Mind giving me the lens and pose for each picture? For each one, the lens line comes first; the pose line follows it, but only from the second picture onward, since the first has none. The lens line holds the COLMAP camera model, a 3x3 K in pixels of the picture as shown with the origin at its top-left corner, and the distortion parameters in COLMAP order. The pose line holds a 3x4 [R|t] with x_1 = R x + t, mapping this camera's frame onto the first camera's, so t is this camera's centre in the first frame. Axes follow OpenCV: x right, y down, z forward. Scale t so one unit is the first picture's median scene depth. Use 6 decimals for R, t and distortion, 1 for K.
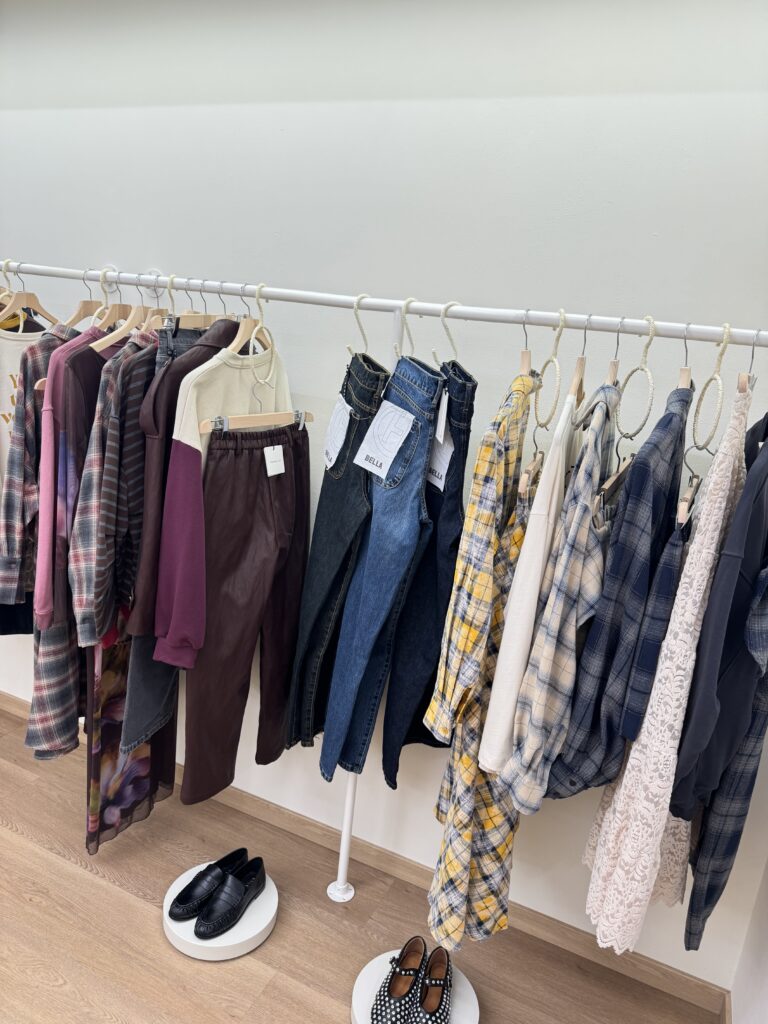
lens RADIAL K [[708.5, 0, 386.0], [0, 708.5, 524.9], [0, 0, 1]] dist [0.076143, -0.115783]
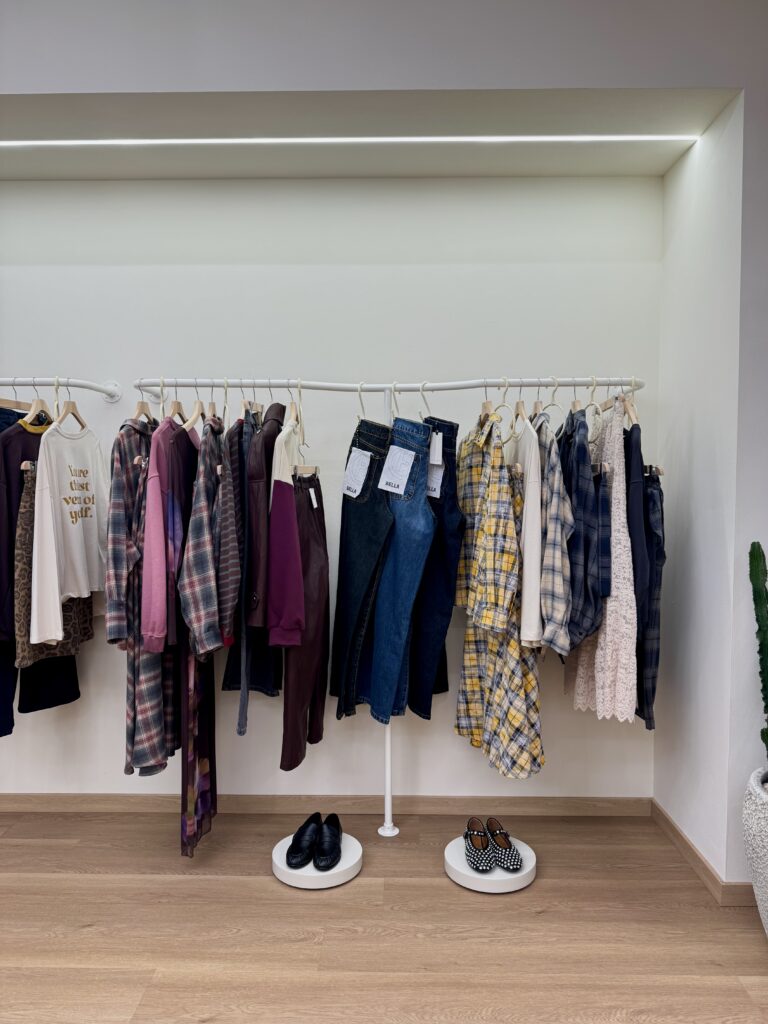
lens RADIAL K [[709.6, 0, 381.1], [0, 709.6, 526.0], [0, 0, 1]] dist [0.085491, -0.117457]
pose [[0.910824, -0.128467, 0.392296, -0.635322], [0.197886, 0.969910, -0.141827, 0.202558], [-0.362272, 0.206810, 0.908839, -0.340004]]
